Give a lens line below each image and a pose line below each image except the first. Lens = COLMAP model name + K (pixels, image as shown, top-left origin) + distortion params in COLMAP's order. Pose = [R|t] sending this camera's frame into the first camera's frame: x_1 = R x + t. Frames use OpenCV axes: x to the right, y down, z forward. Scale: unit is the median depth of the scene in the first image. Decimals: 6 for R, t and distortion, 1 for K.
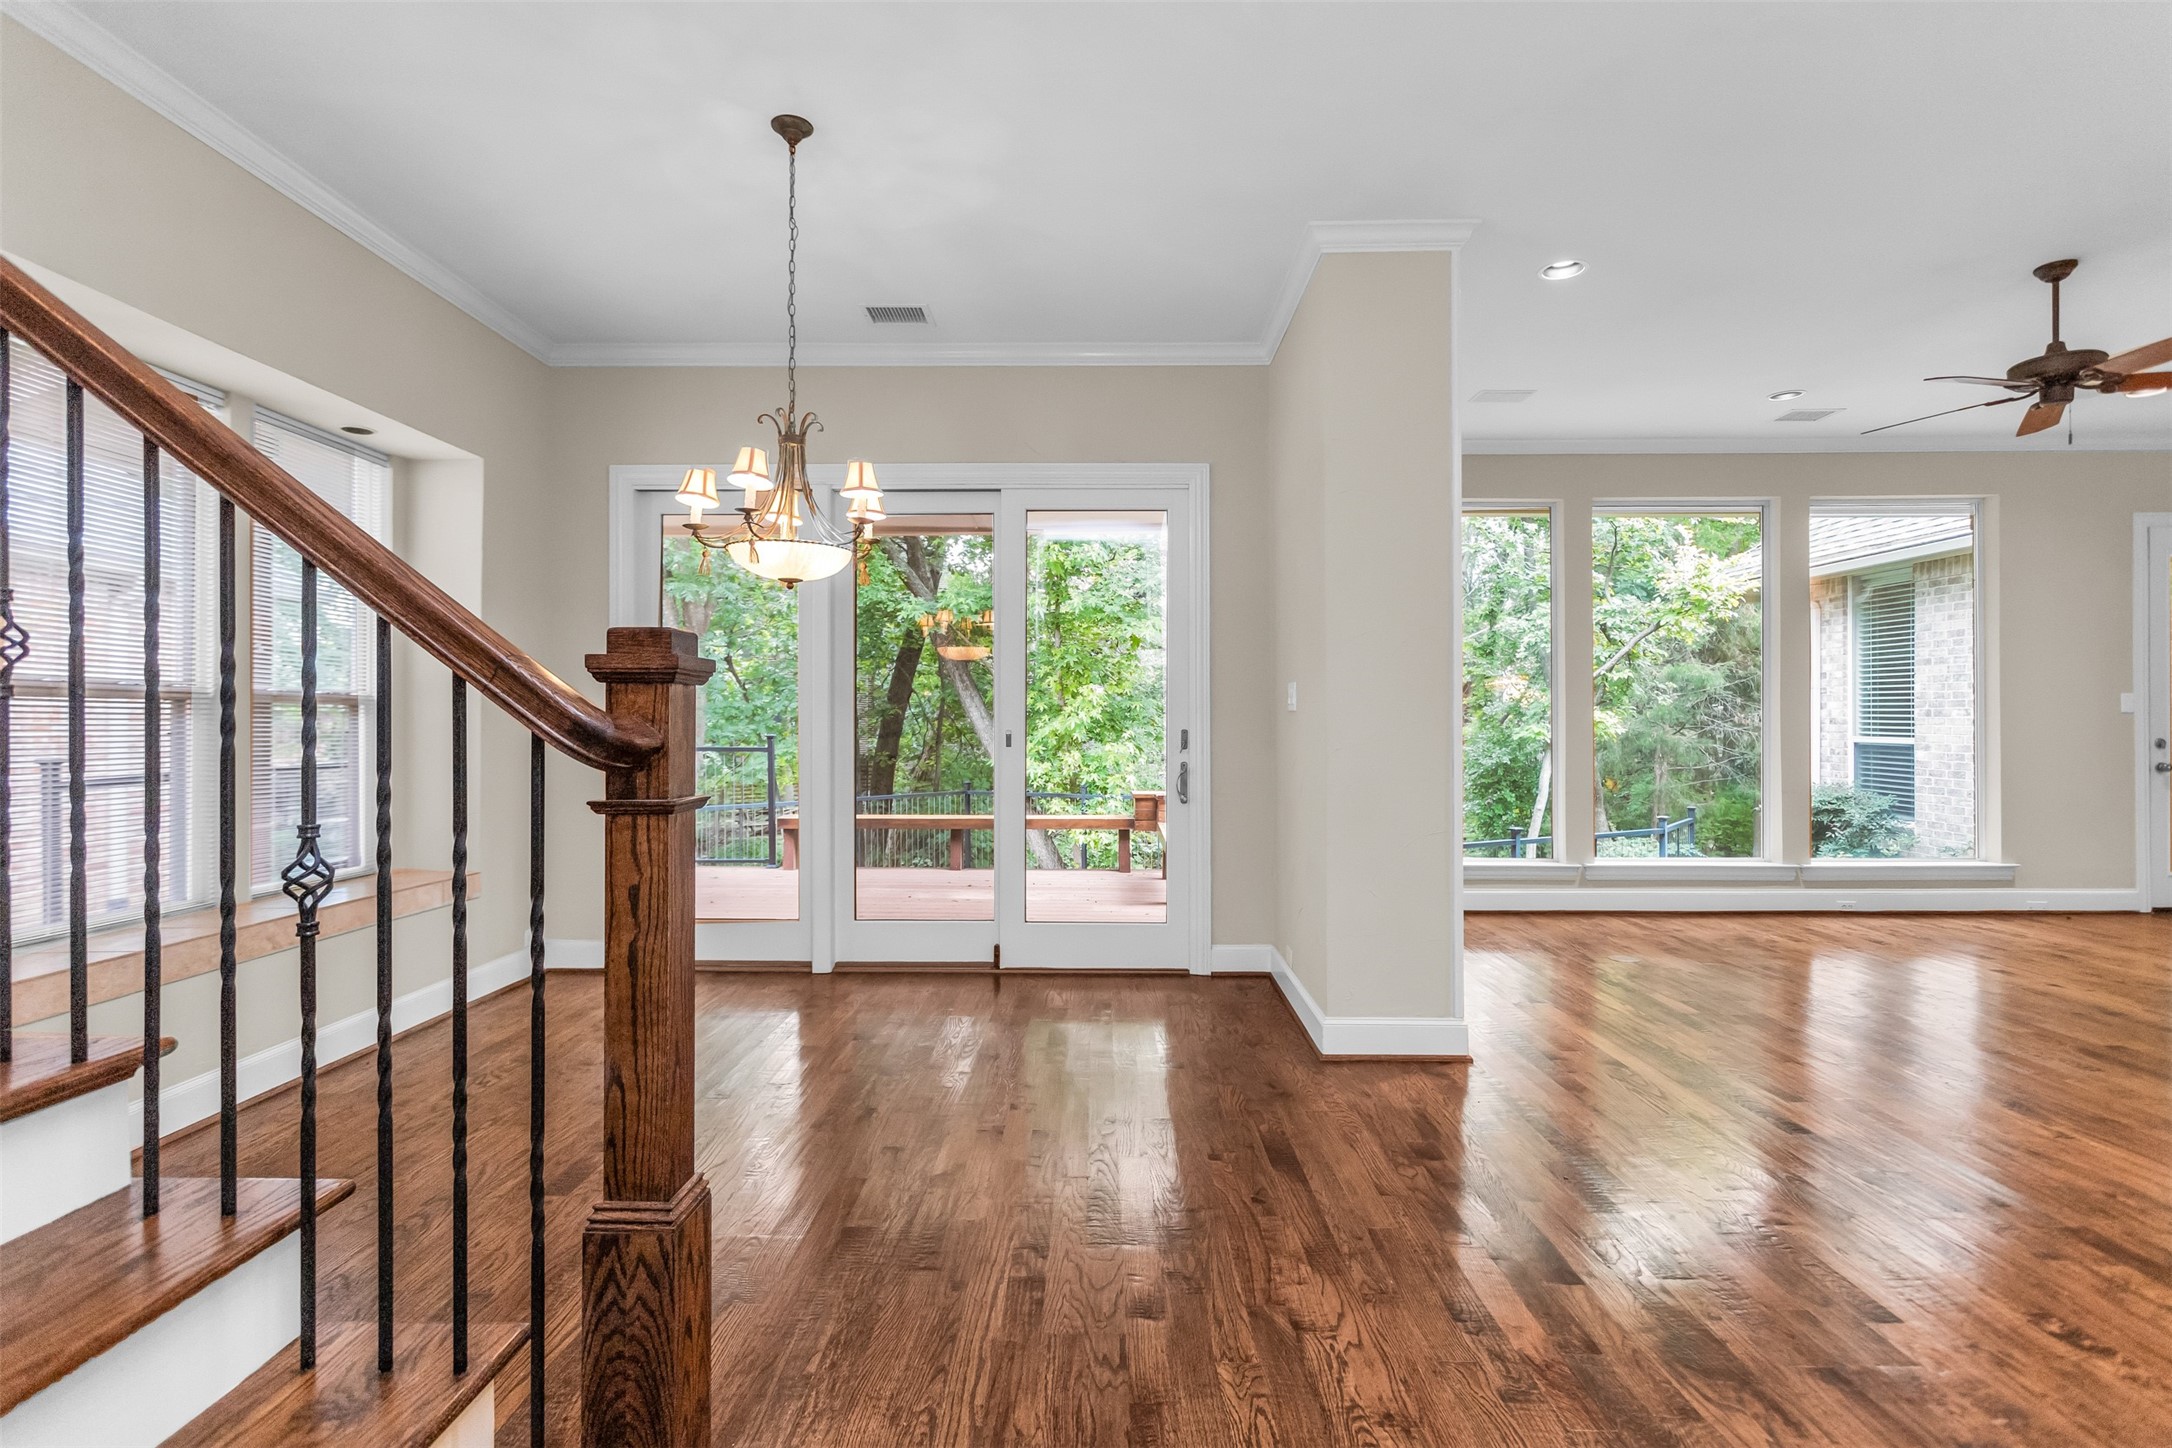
lens RADIAL K [[1042.3, 0, 1082.0], [0, 1042.3, 717.7], [0, 0, 1]] dist [0.000397, 0.001574]
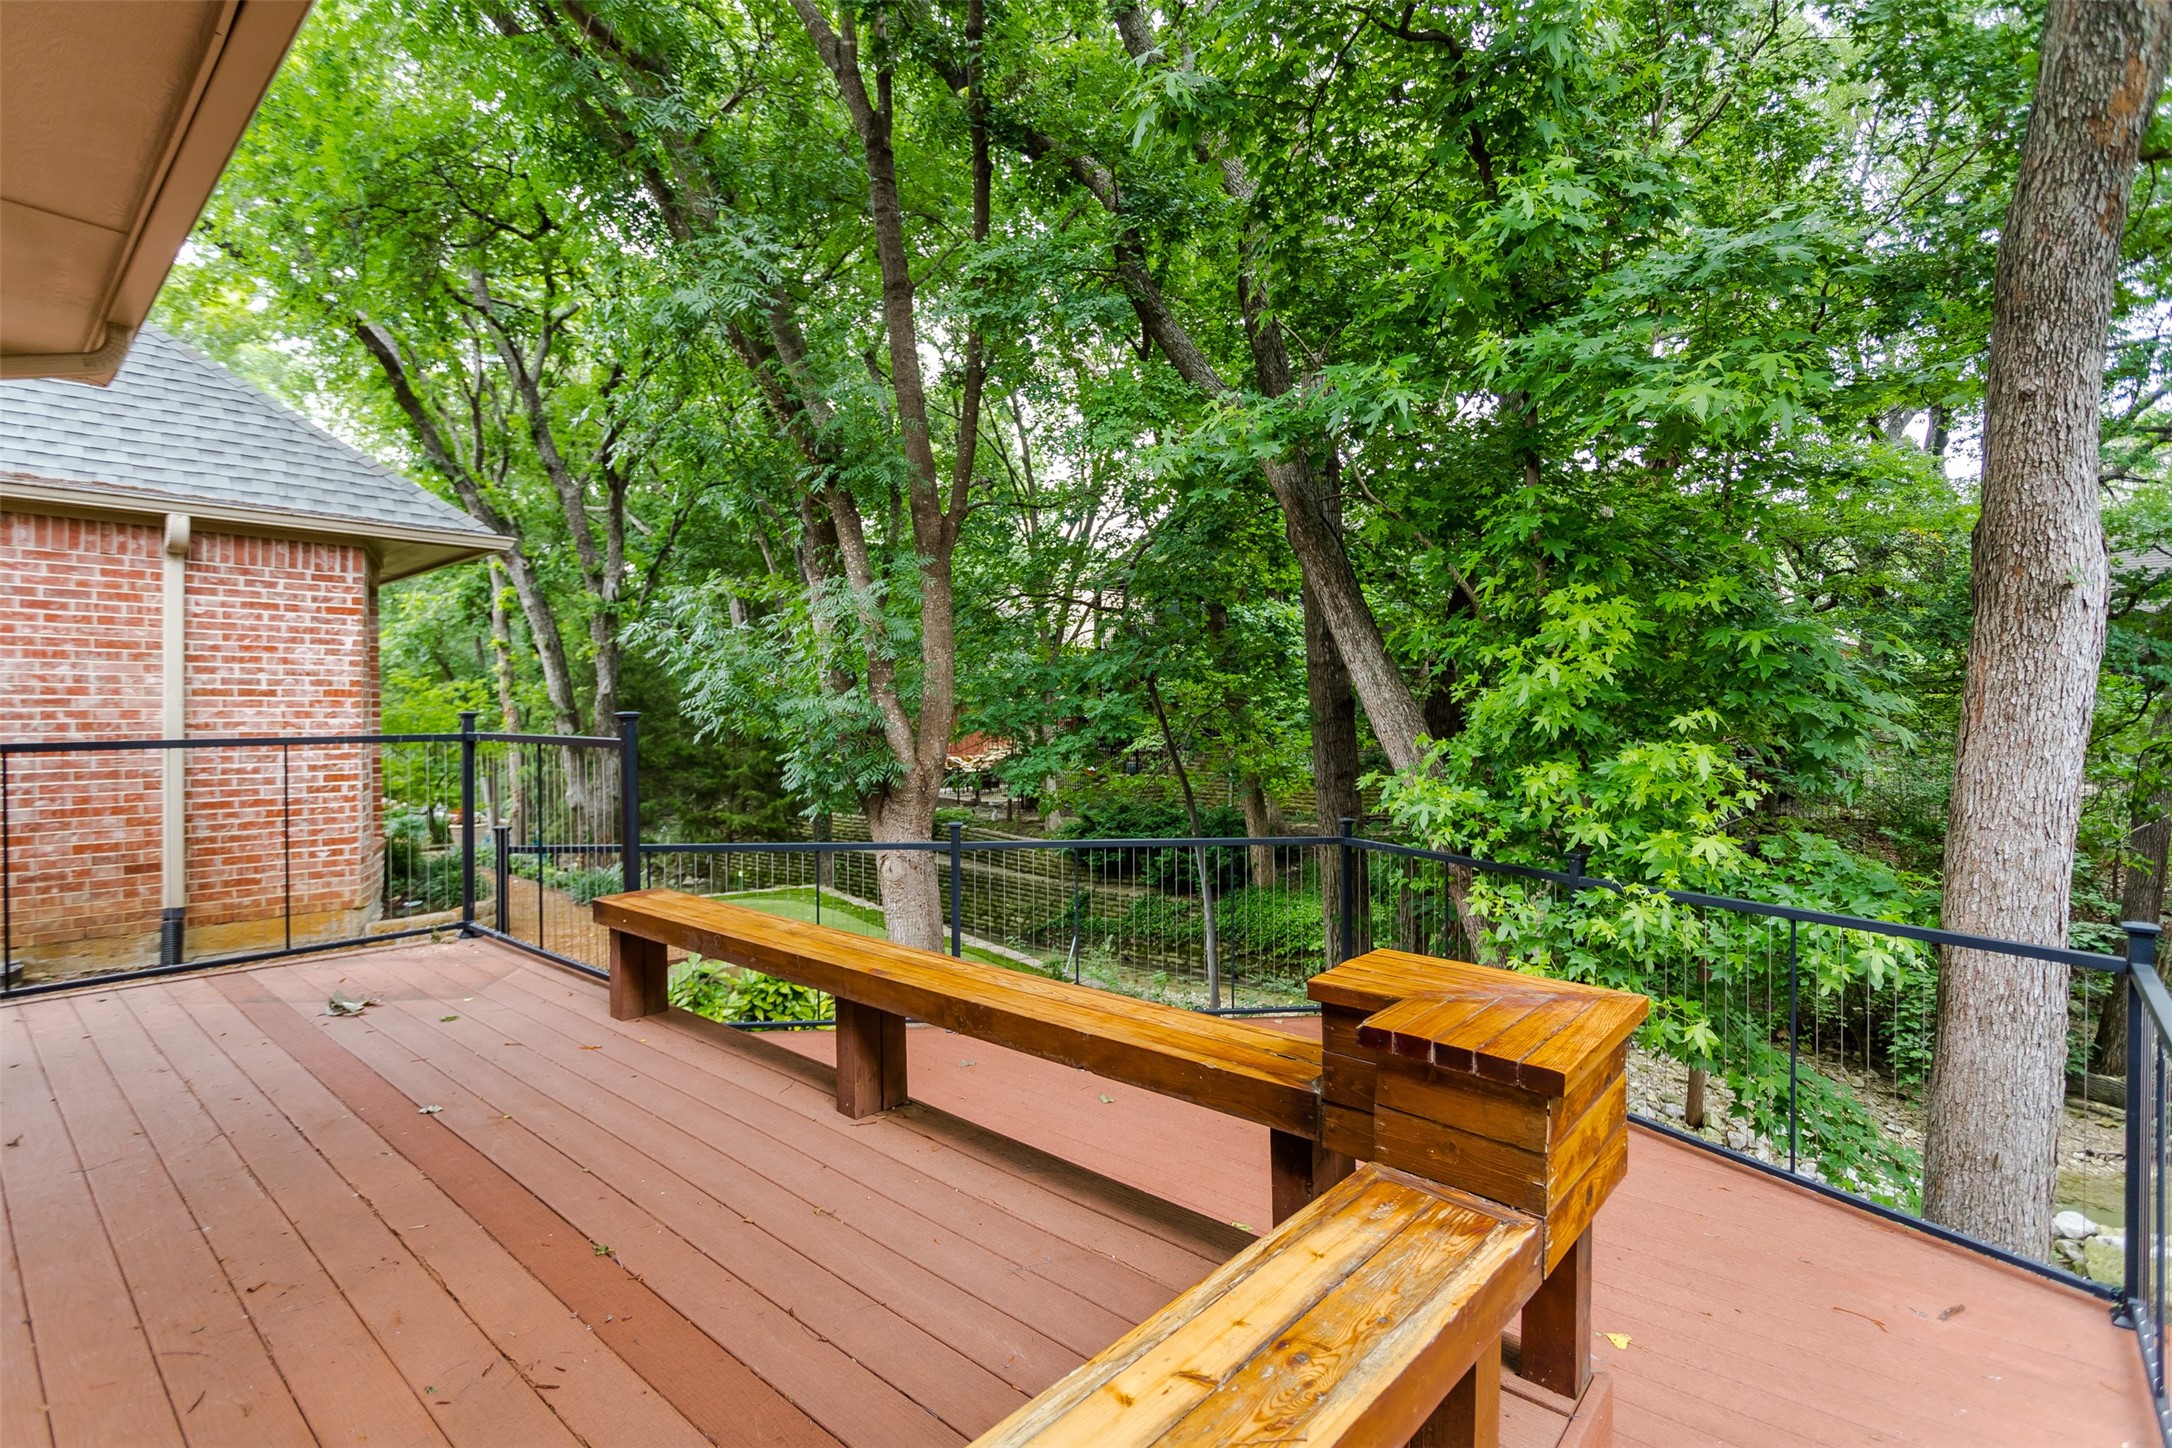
lens RADIAL K [[1042.3, 0, 1073.3], [0, 1042.3, 714.3], [0, 0, 1]] dist [0.000397, 0.001574]
pose [[0.748698, 0.000803, -0.662910, 0.216857], [0.002675, 0.999987, 0.004234, 0.021378], [0.662905, -0.004943, 0.748687, 1.070243]]
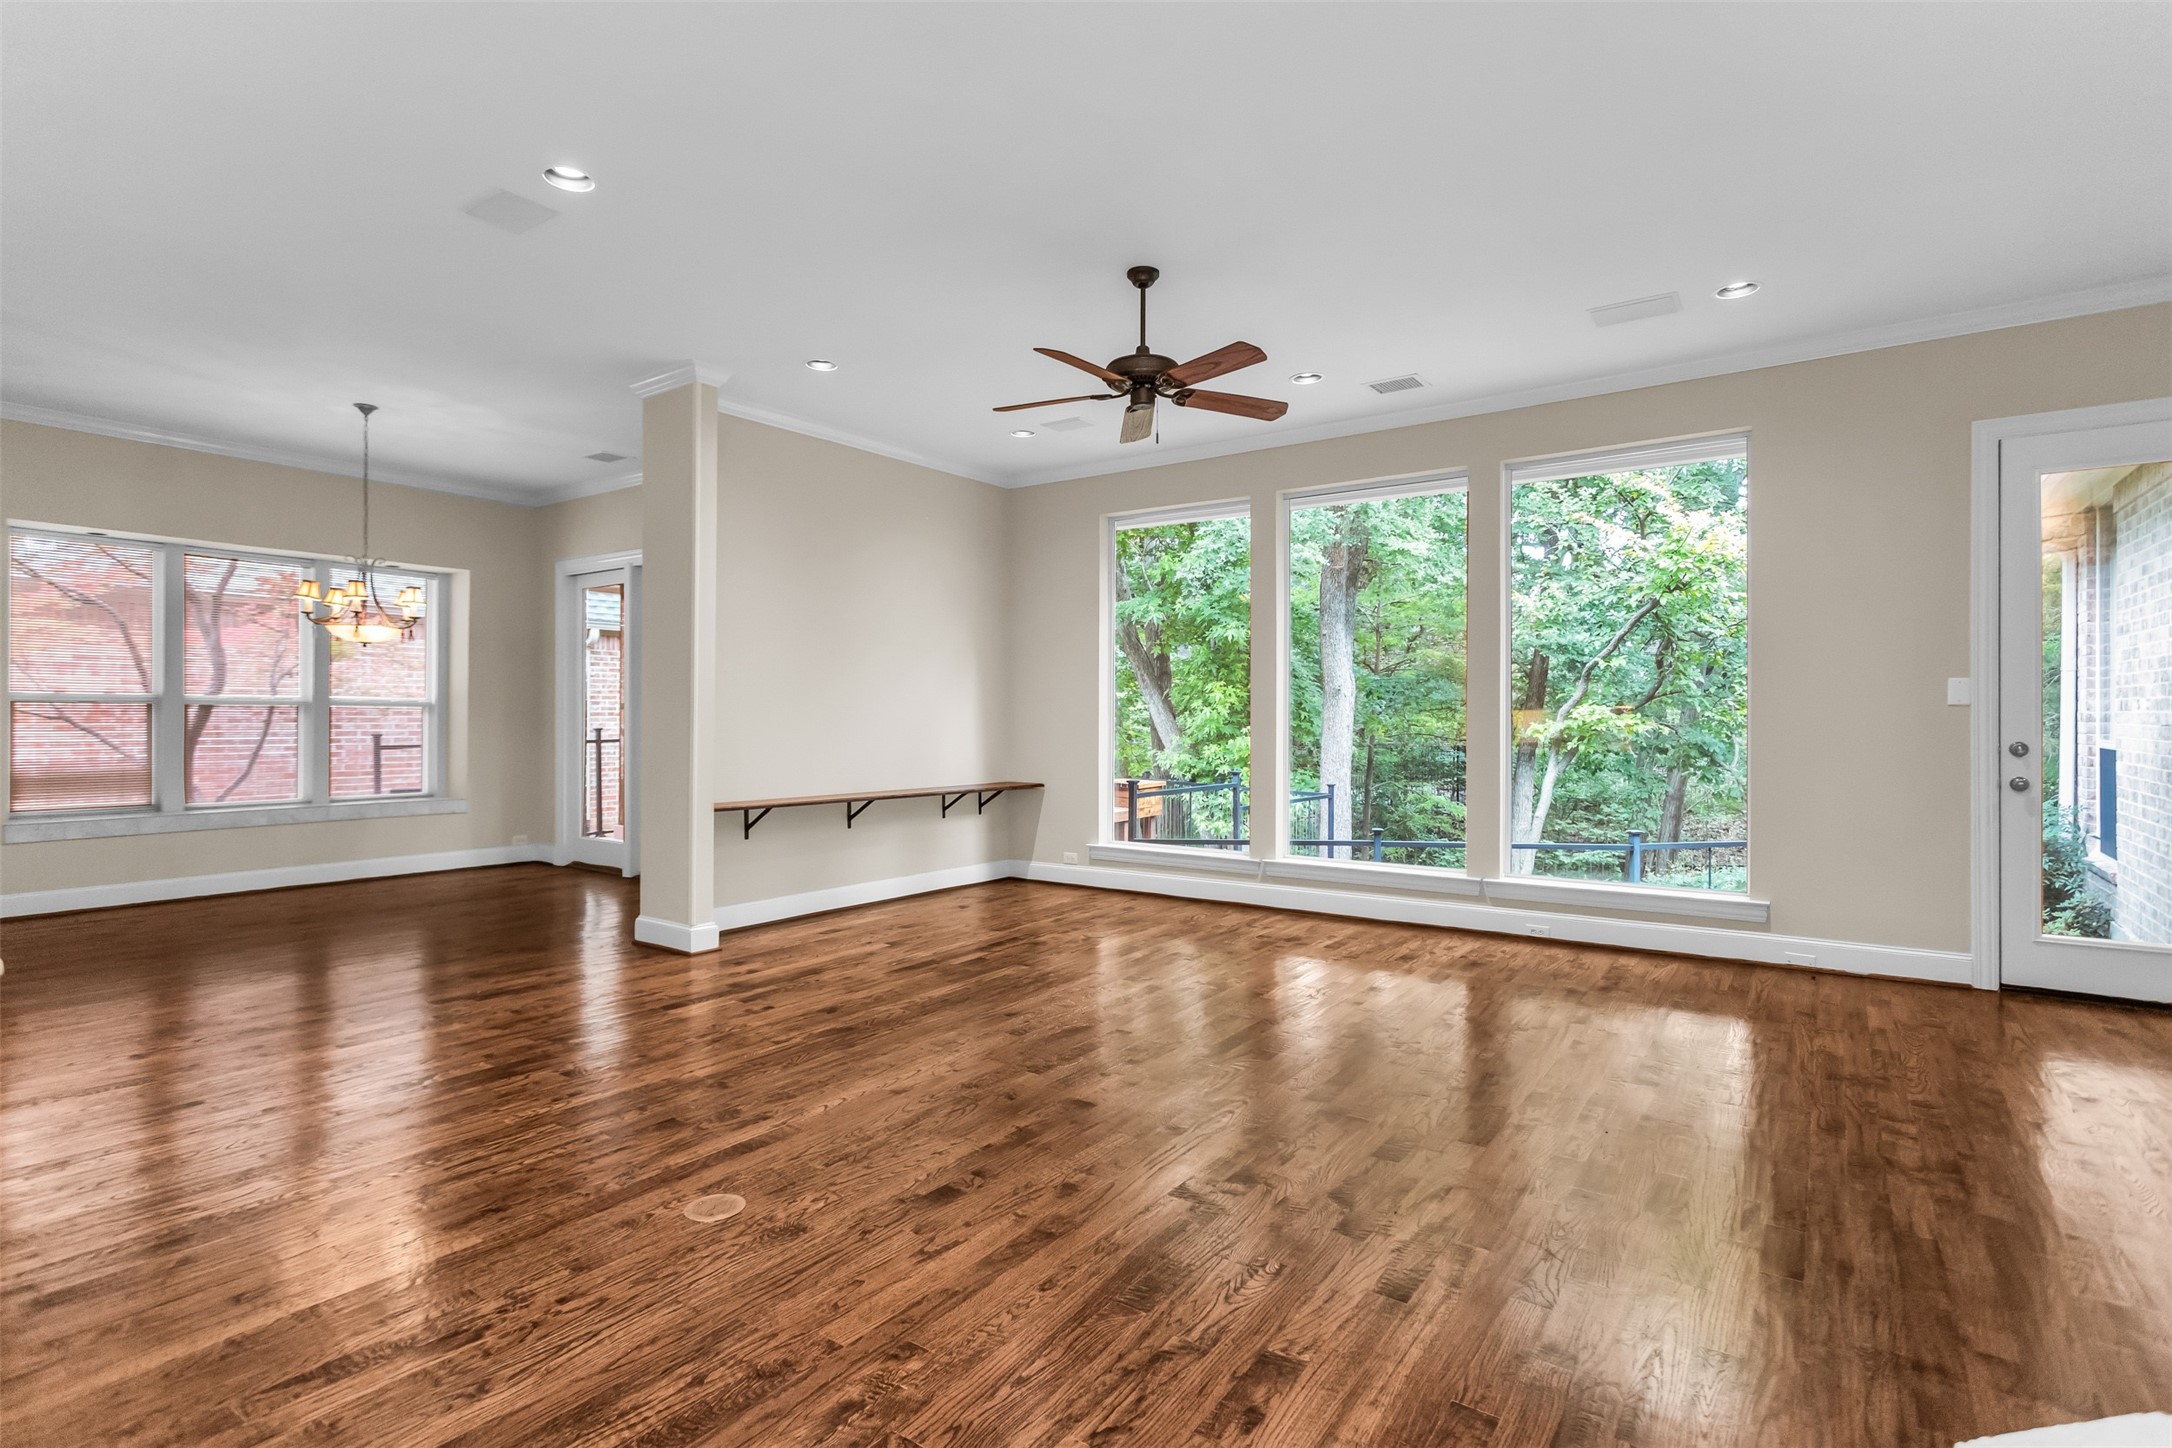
lens RADIAL K [[1042.3, 0, 1099.2], [0, 1042.3, 719.3], [0, 0, 1]] dist [0.000397, 0.001574]
pose [[0.829215, 0.002361, -0.558924, 0.907390], [0.001087, 0.999982, 0.005837, -0.000521], [0.558928, -0.005448, 0.829198, 0.077478]]
